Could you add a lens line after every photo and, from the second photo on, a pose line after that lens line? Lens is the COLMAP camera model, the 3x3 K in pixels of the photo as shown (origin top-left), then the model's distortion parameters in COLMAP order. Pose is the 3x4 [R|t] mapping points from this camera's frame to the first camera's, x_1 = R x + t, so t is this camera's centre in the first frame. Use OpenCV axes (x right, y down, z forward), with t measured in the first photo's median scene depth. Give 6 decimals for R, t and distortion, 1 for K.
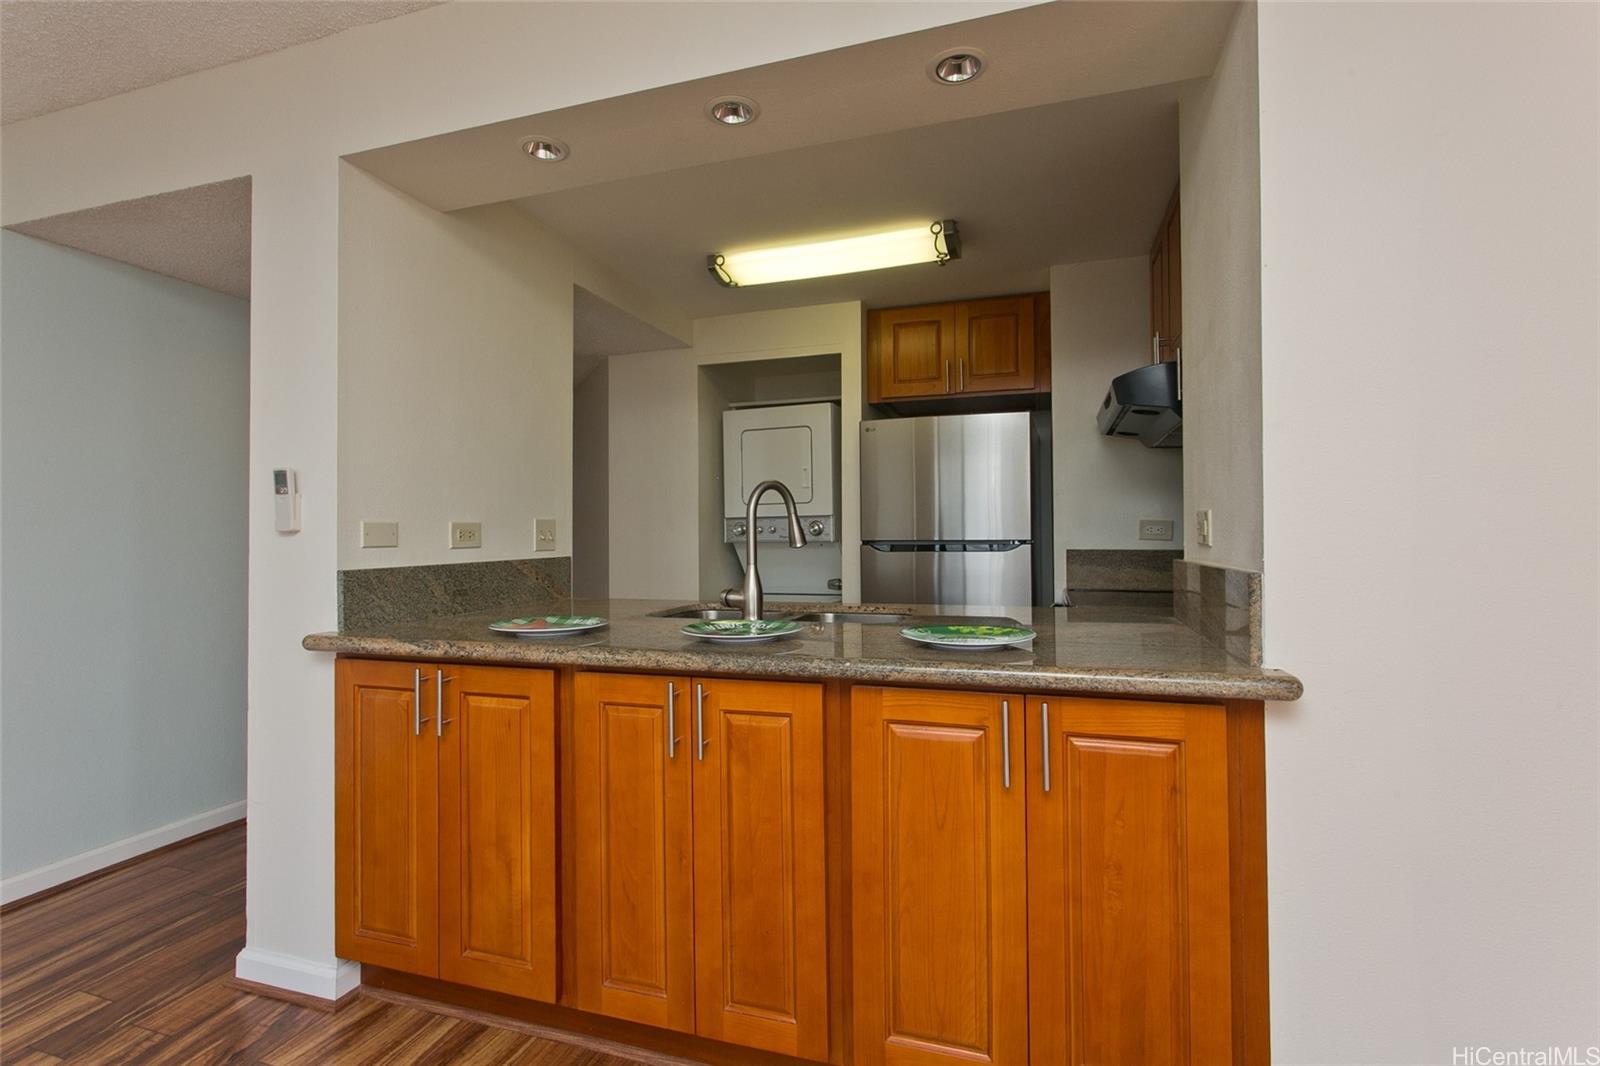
lens RADIAL K [[757.2, 0, 790.8], [0, 757.2, 528.3], [0, 0, 1]] dist [0.002099, 0.000451]
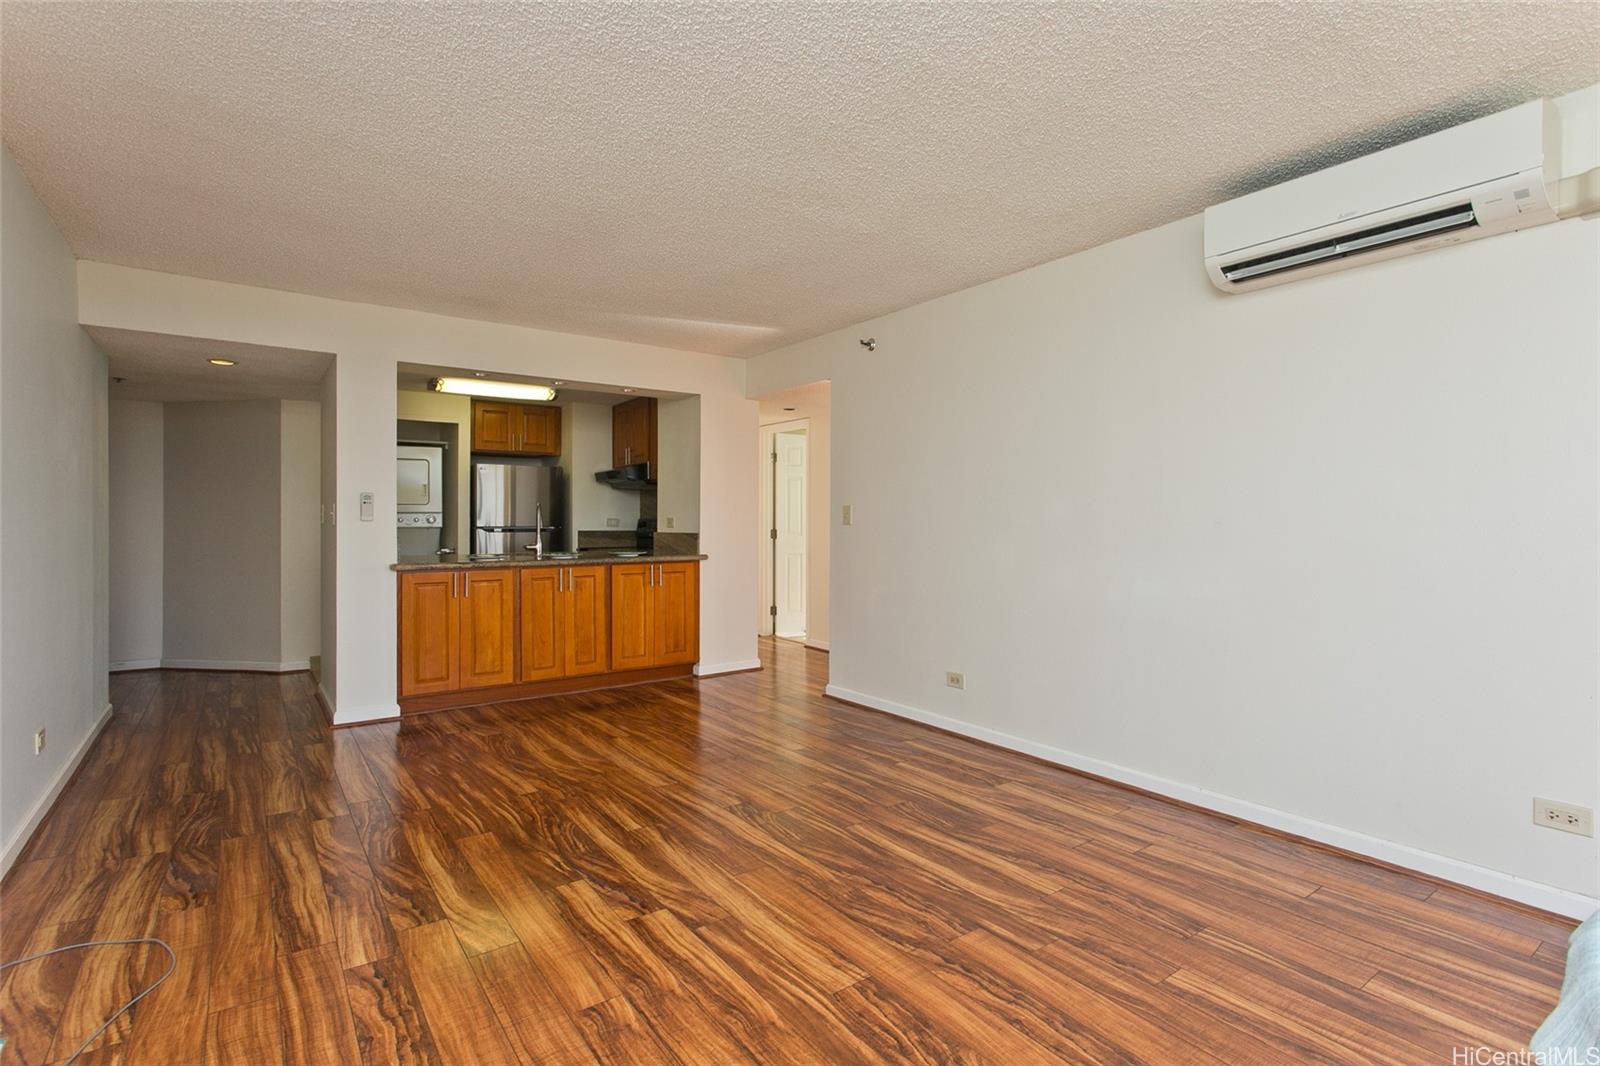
lens RADIAL K [[757.2, 0, 790.8], [0, 757.2, 528.3], [0, 0, 1]] dist [0.002099, 0.000451]
pose [[0.588015, 0.002463, 0.808846, -1.381020], [-0.016341, 0.999827, 0.008835, -0.011958], [-0.808685, -0.018412, 0.587953, -1.068518]]
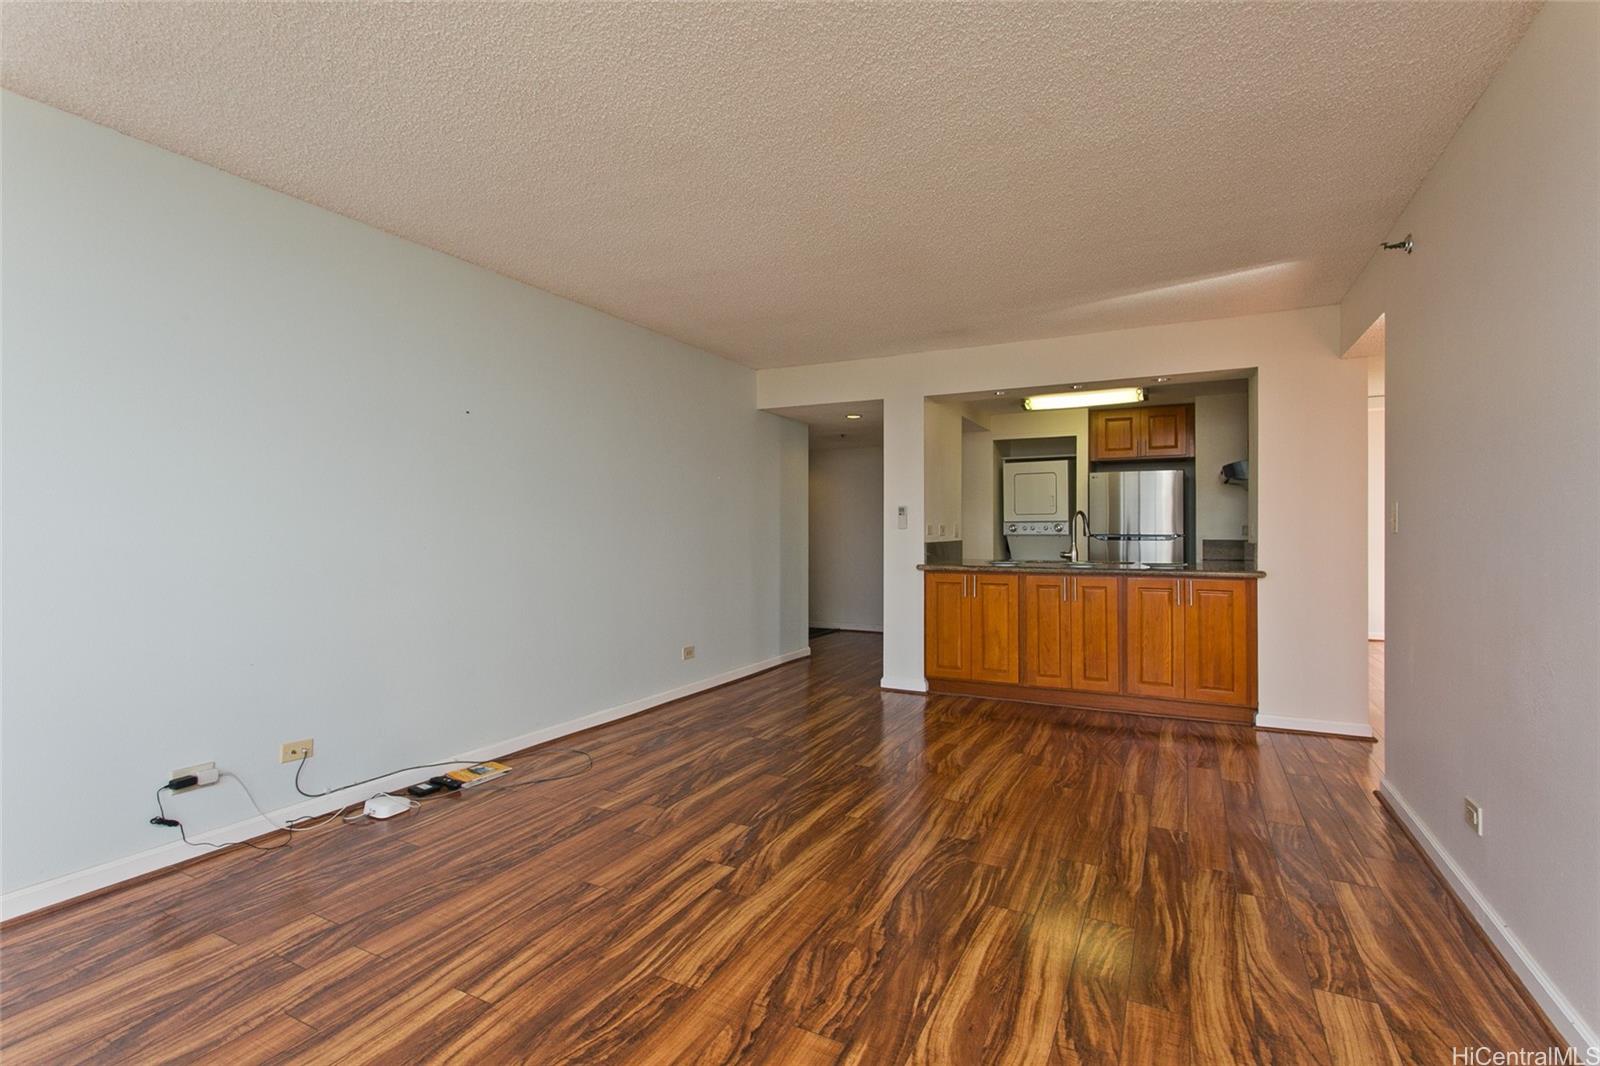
lens RADIAL K [[740.3, 0, 796.7], [0, 740.3, 524.7], [0, 0, 1]] dist [0.000096, -0.000158]
pose [[0.986872, 0.008119, -0.161299, -0.481420], [-0.007316, 0.999958, 0.005572, -0.018456], [0.161338, -0.004319, 0.986890, -1.403252]]
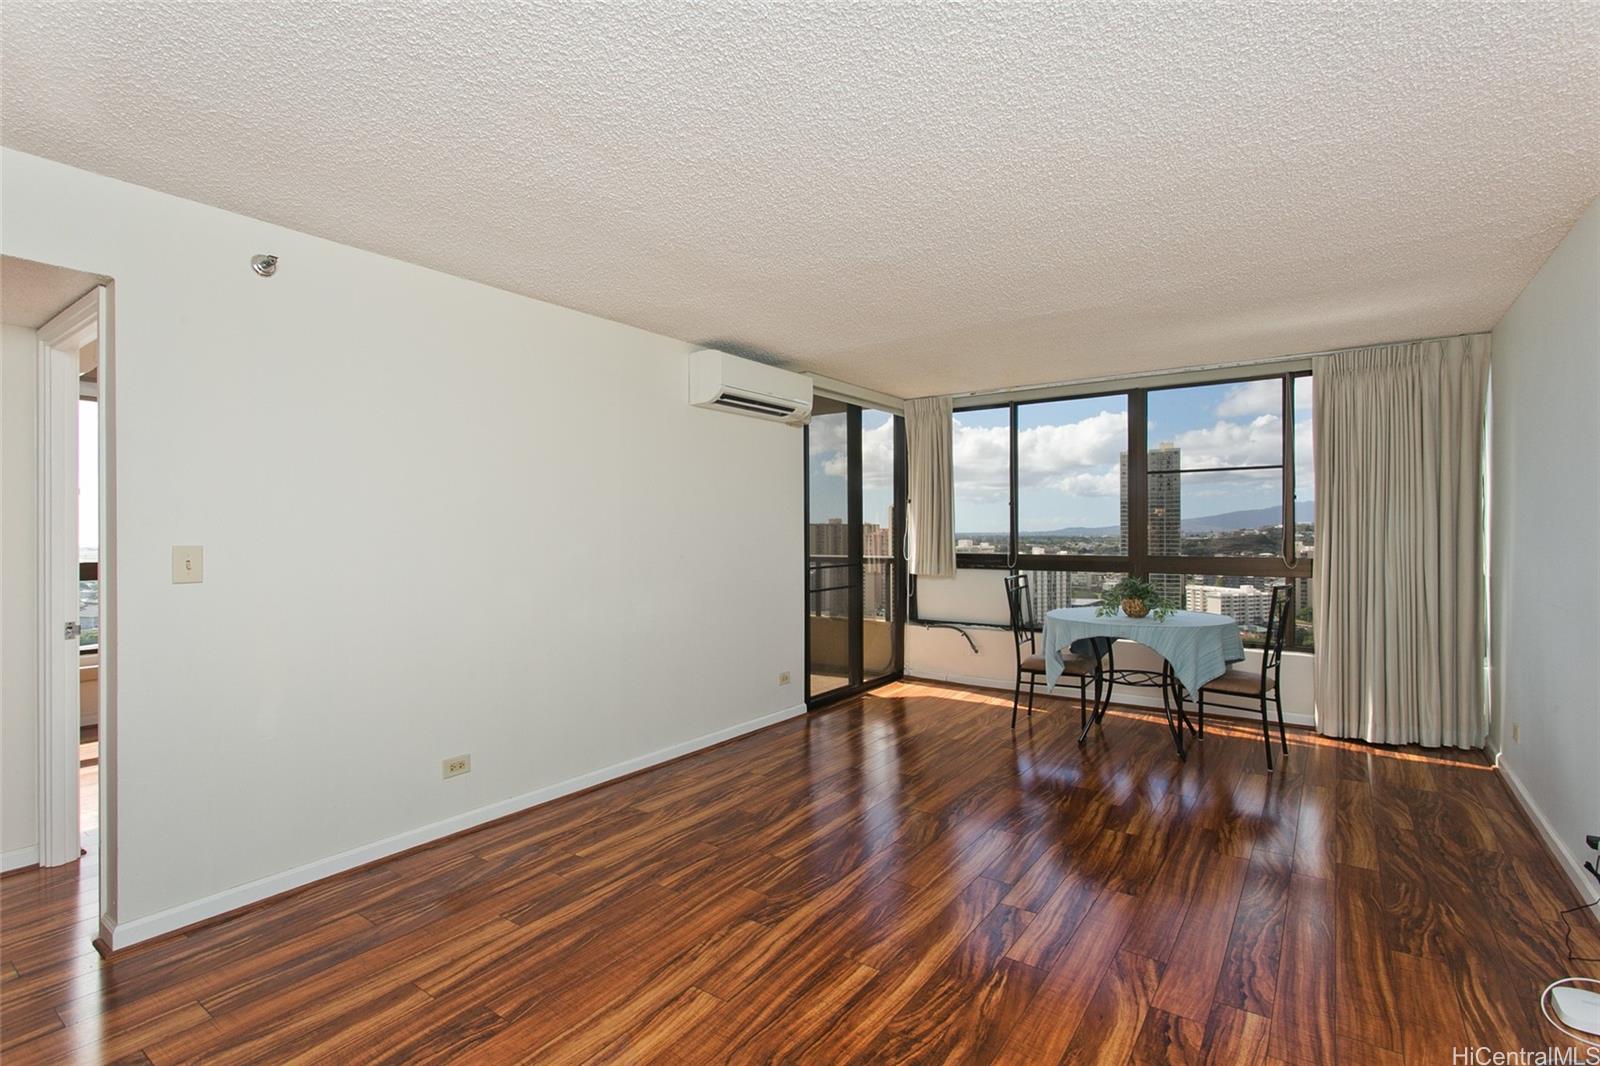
lens RADIAL K [[759.5, 0, 800.0], [0, 759.5, 533.0], [0, 0, 1]] dist [-0.000165, 0.000519]
pose [[-0.955501, 0.010892, 0.294788, -0.776866], [0.008097, 0.999910, -0.010701, -0.052476], [-0.294878, -0.007838, -0.955503, 0.698656]]
